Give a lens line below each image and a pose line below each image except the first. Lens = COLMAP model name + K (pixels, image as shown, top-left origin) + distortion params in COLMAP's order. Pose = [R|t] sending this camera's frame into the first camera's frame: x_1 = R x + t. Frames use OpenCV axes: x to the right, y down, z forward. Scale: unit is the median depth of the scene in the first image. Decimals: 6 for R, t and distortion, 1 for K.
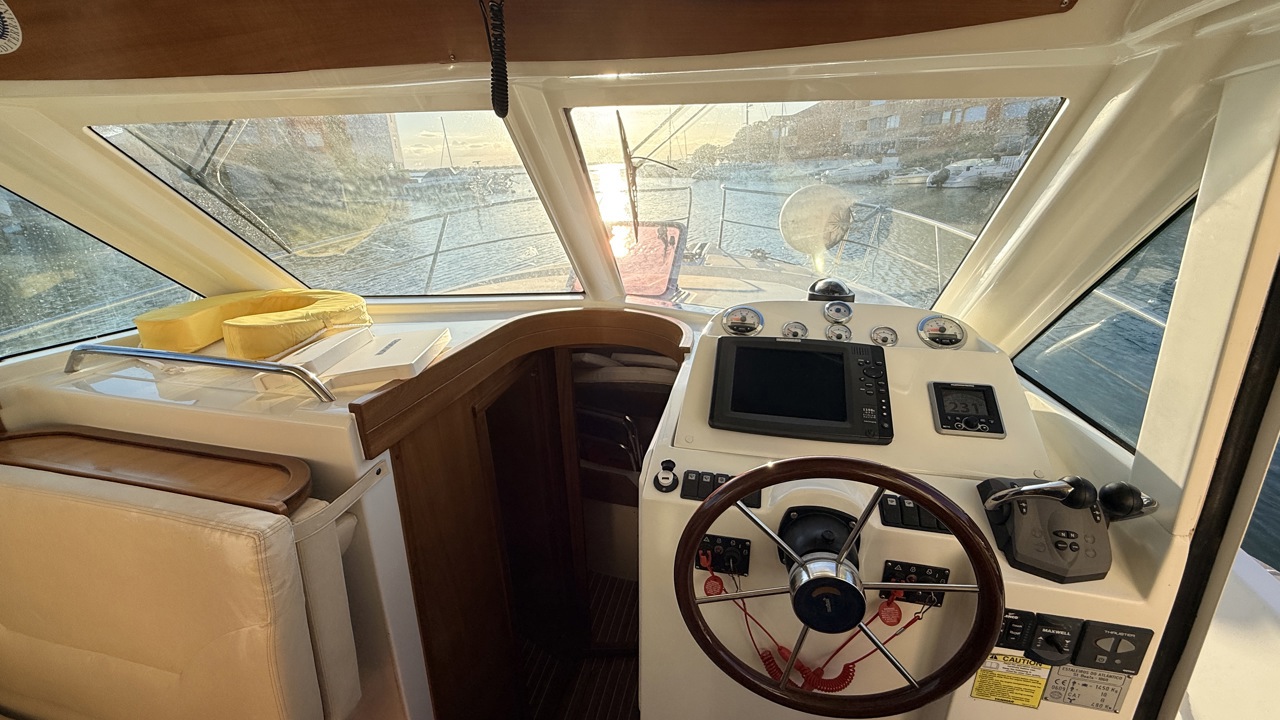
lens RADIAL K [[511.1, 0, 637.0], [0, 511.1, 361.5], [0, 0, 1]] dist [0.000371, 0.000080]
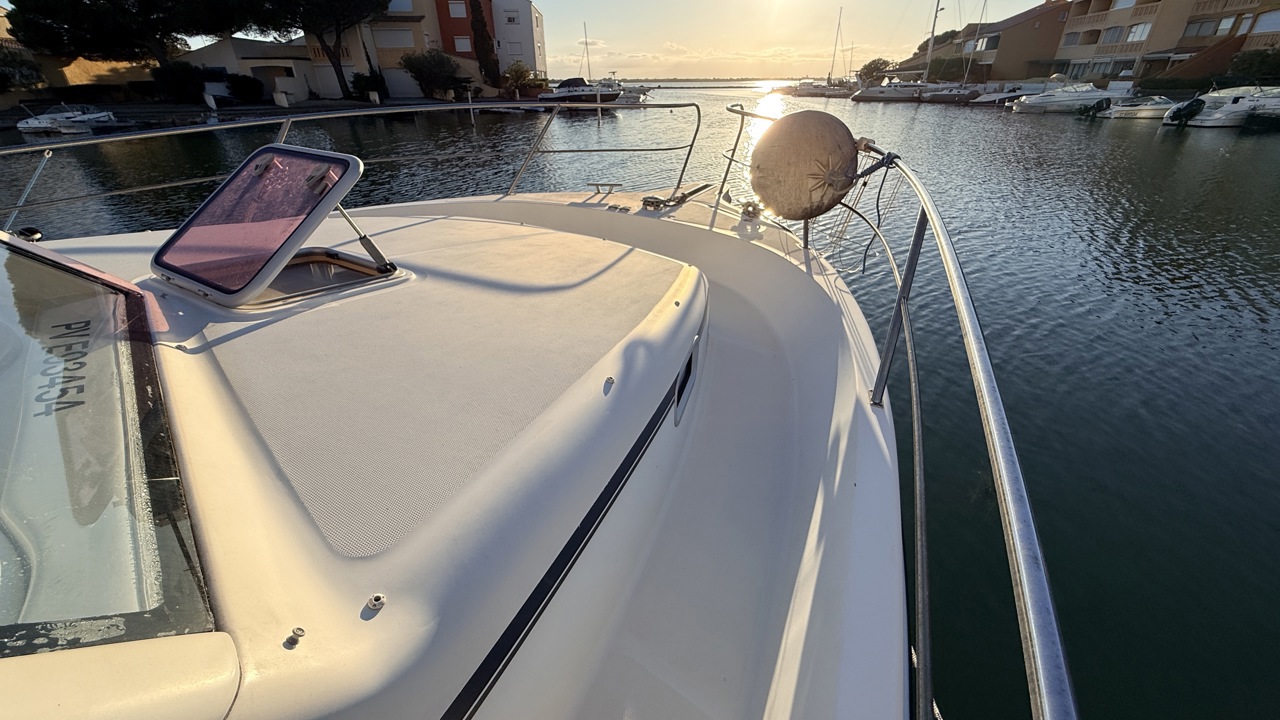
lens RADIAL K [[511.1, 0, 637.0], [0, 511.1, 361.5], [0, 0, 1]] dist [0.000371, 0.000080]
pose [[0.962512, 0.153966, -0.223305, 1.277995], [-0.122166, 0.981124, 0.149901, -0.422682], [0.242170, -0.117001, 0.963153, 1.196612]]
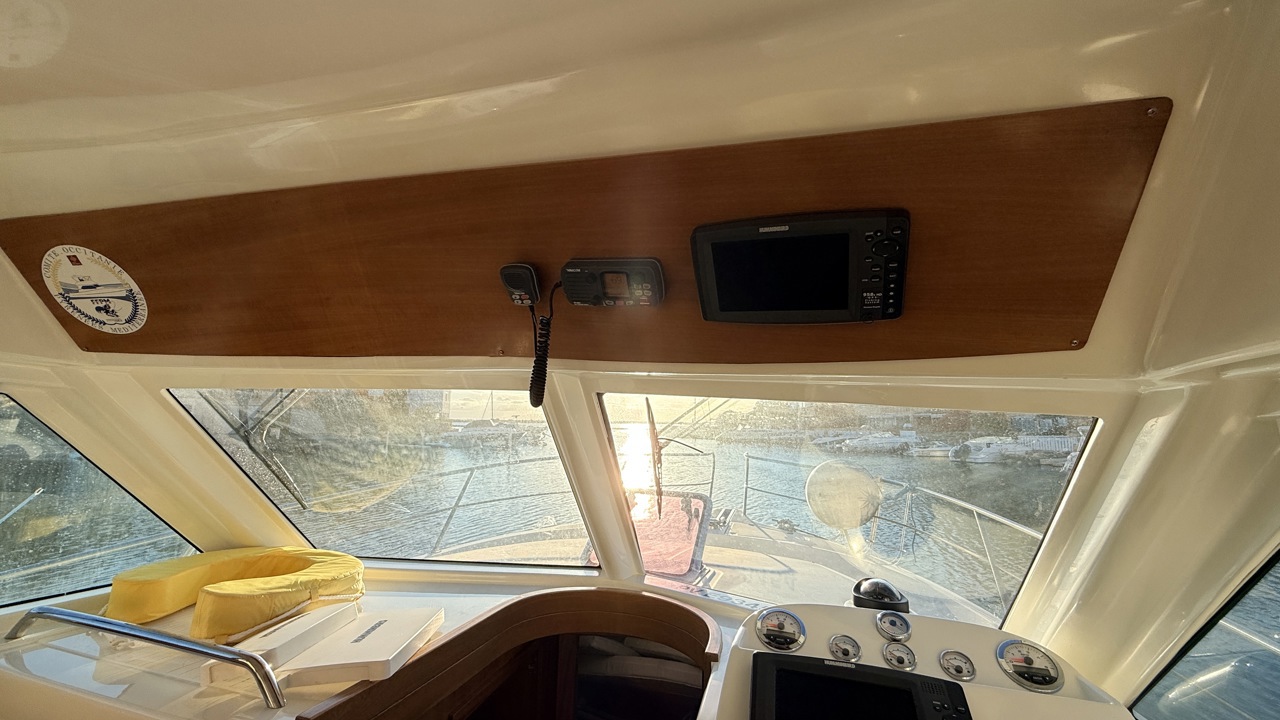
lens RADIAL K [[512.1, 0, 637.0], [0, 512.1, 357.0], [0, 0, 1]] dist [0.000702, 0.000178]
pose [[0.997620, 0.040965, -0.055458, -0.002878], [-0.062507, 0.876818, -0.476742, -0.056168], [0.029096, 0.479074, 0.877292, 0.026121]]
